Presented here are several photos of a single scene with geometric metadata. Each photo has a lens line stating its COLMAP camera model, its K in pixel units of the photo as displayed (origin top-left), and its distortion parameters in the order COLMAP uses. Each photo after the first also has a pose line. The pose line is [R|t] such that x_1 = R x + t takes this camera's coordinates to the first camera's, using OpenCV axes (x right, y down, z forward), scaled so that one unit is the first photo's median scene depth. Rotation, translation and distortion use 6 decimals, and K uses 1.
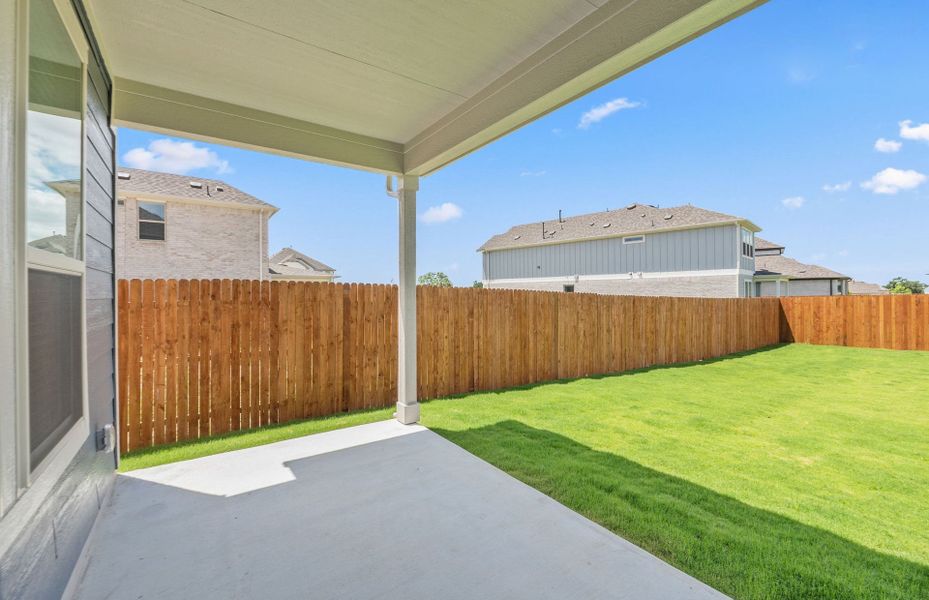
lens RADIAL K [[397.7, 0, 468.2], [0, 397.7, 298.3], [0, 0, 1]] dist [-0.001056, -0.000120]
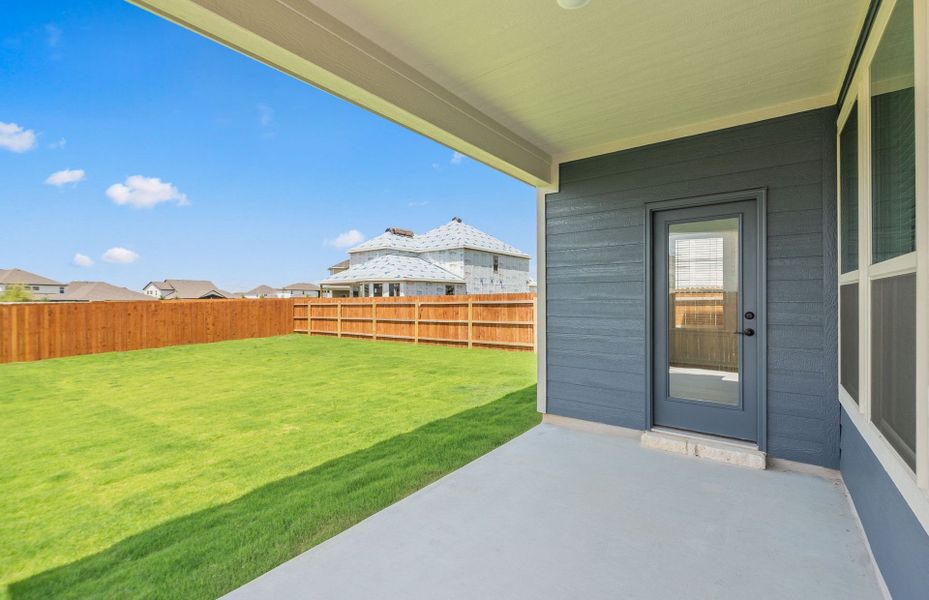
lens RADIAL K [[397.7, 0, 468.2], [0, 397.7, 298.3], [0, 0, 1]] dist [-0.001056, -0.000120]
pose [[-0.288524, 0.008755, 0.957433, -0.489784], [0.017836, 0.999834, -0.003768, -0.008357], [-0.957307, 0.015990, -0.288632, 0.656778]]
